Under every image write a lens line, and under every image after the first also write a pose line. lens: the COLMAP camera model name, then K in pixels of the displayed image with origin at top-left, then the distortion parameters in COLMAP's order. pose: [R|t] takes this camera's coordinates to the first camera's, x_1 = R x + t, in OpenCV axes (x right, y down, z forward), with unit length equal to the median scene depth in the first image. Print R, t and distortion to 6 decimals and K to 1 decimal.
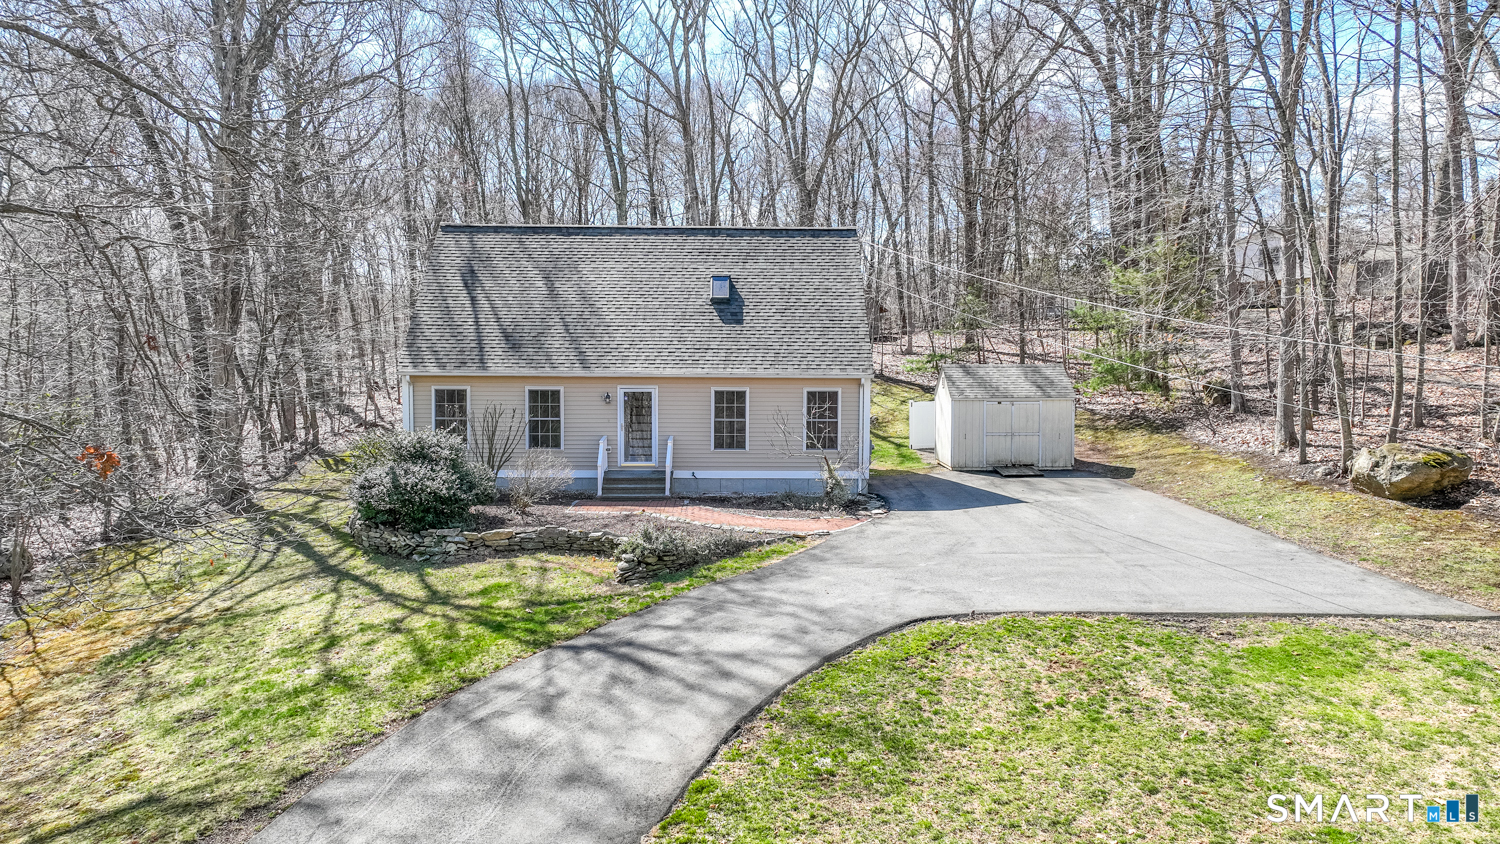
lens RADIAL K [[1062.6, 0, 749.2], [0, 1062.6, 415.9], [0, 0, 1]] dist [0.006498, 0.000467]
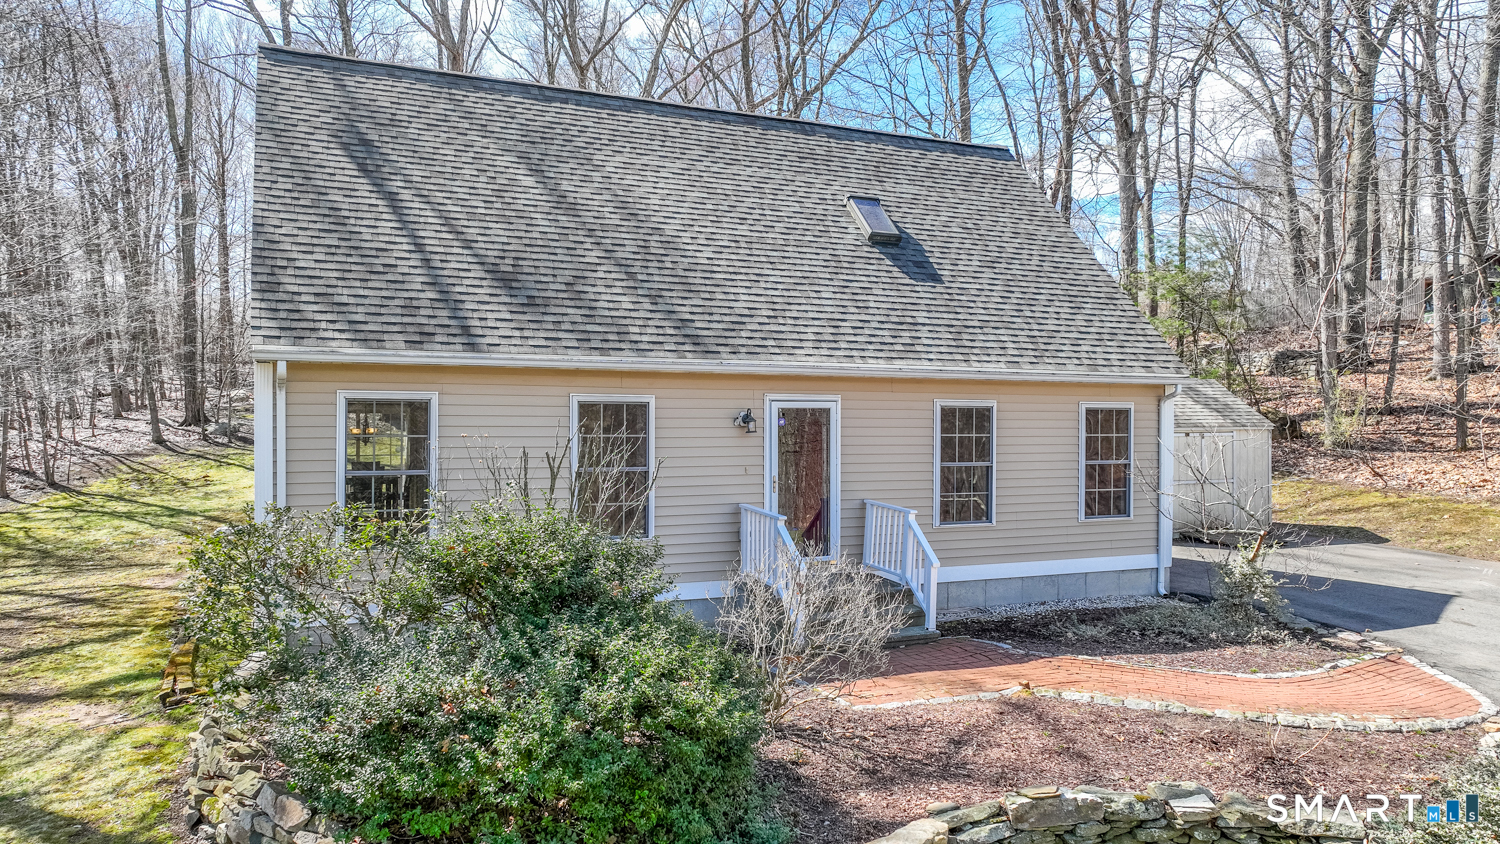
lens RADIAL K [[1062.6, 0, 757.8], [0, 1062.6, 418.6], [0, 0, 1]] dist [0.006498, 0.000467]
pose [[0.921442, 0.001919, 0.388511, -0.308170], [0.010788, 0.999476, -0.030523, -0.003770], [-0.388366, 0.032317, 0.920938, 0.571372]]
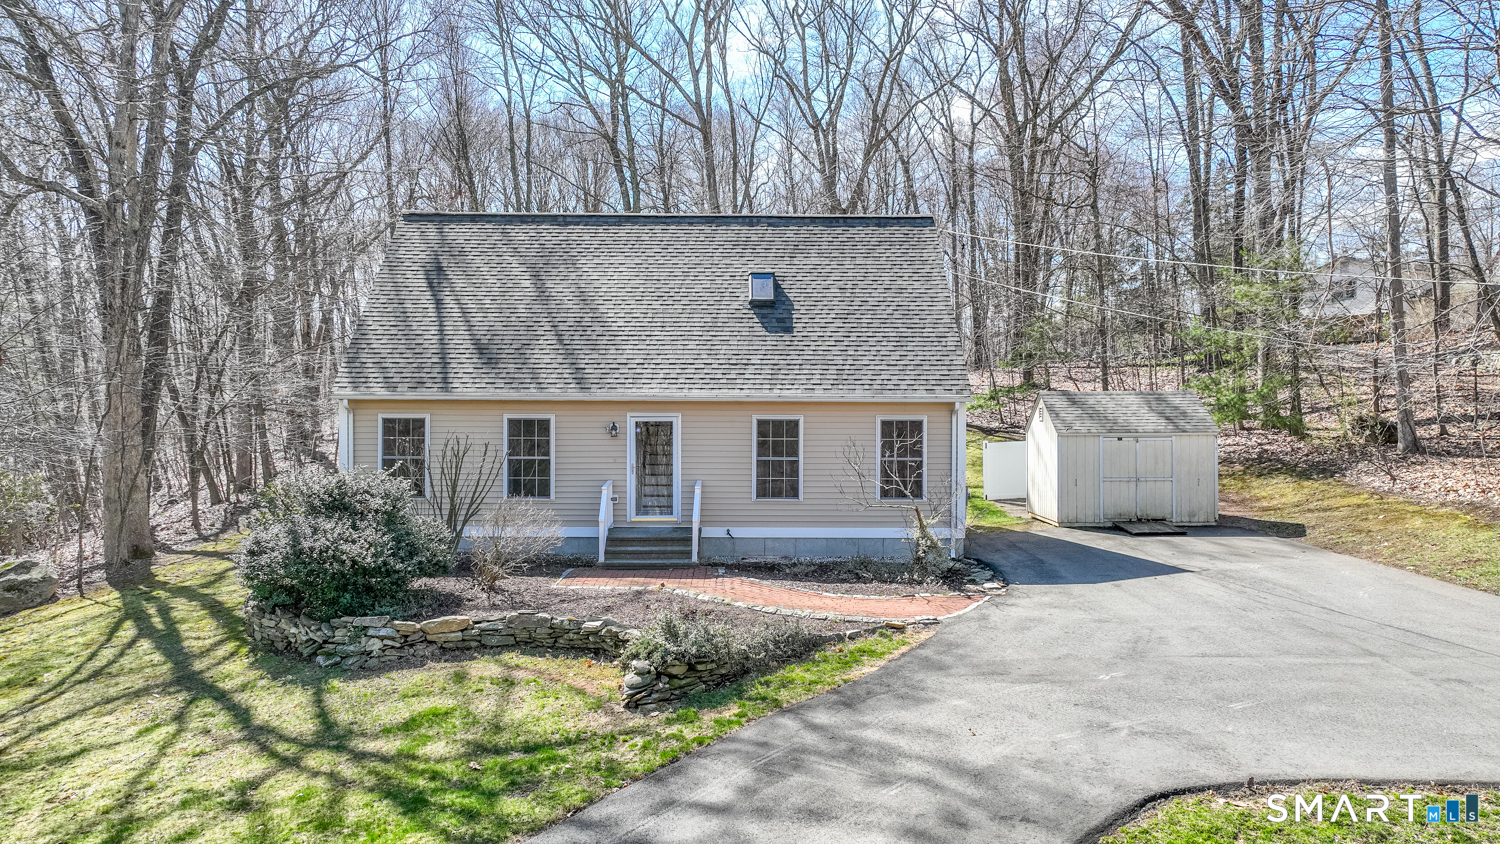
lens RADIAL K [[1062.6, 0, 753.1], [0, 1062.6, 422.9], [0, 0, 1]] dist [0.006498, 0.000467]
pose [[0.999971, -0.001408, -0.007444, -0.029868], [0.001071, 0.998987, -0.044988, 0.011946], [0.007500, 0.044979, 0.998960, 0.257069]]
